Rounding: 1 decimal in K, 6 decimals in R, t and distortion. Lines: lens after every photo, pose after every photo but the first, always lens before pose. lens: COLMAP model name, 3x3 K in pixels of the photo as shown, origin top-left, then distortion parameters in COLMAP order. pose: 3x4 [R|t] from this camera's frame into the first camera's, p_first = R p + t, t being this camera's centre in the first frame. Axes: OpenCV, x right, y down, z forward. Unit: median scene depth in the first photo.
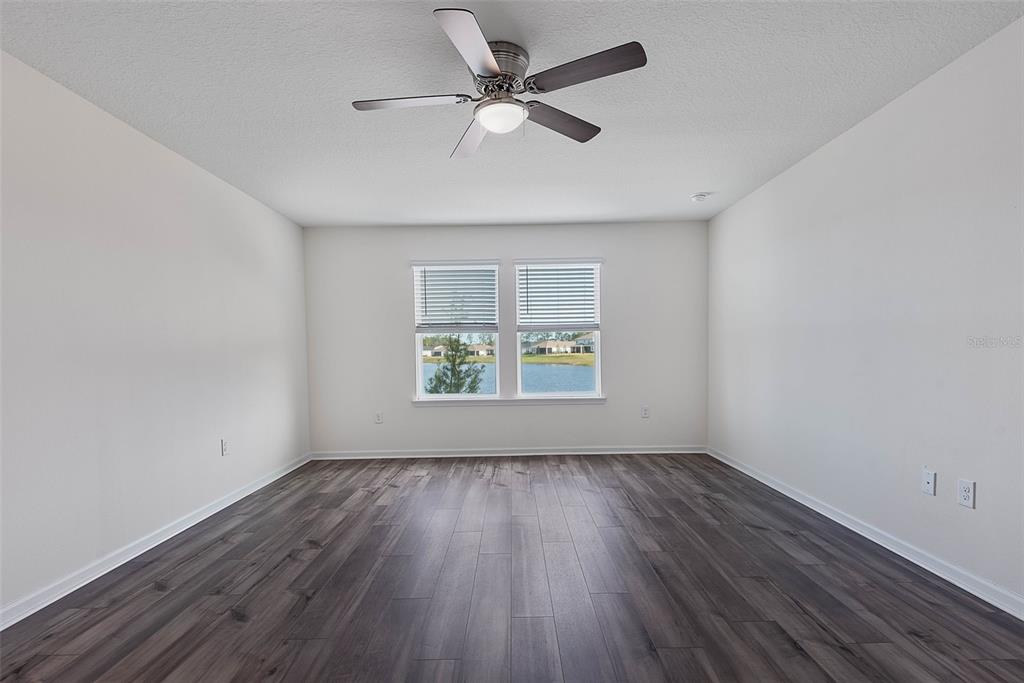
lens RADIAL K [[479.8, 0, 514.8], [0, 479.8, 358.5], [0, 0, 1]] dist [-0.000494, -0.000805]
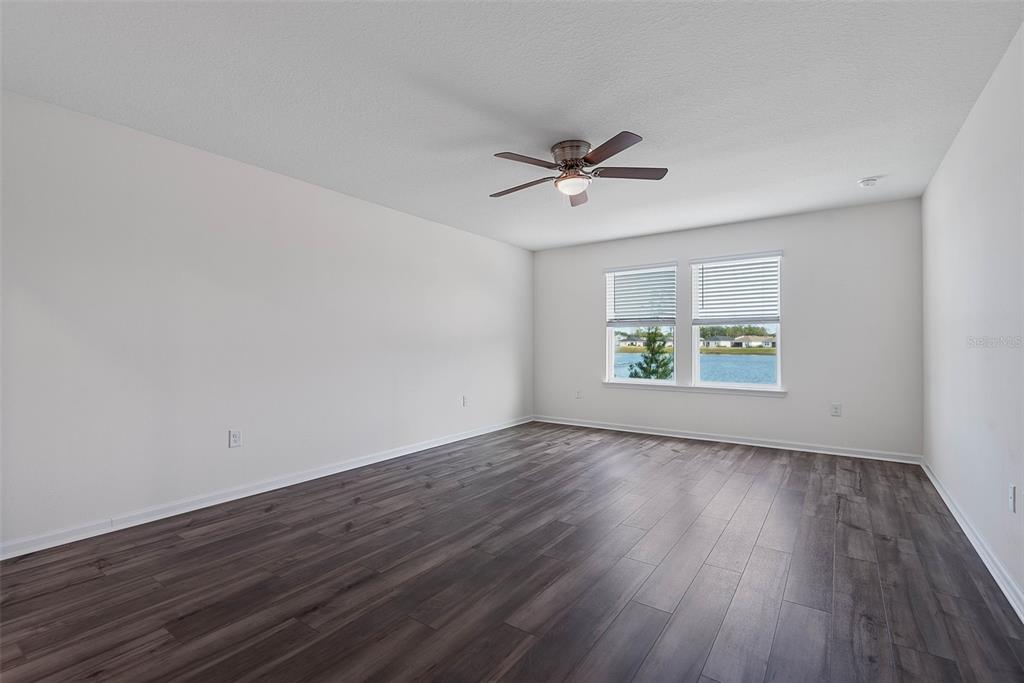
lens RADIAL K [[460.7, 0, 516.9], [0, 460.7, 340.8], [0, 0, 1]] dist [0.029266, -0.018869]
pose [[0.819538, 0.011360, -0.572912, 0.283713], [-0.021100, 0.999724, -0.010359, -0.000022], [0.572636, 0.020578, 0.819552, -0.102632]]
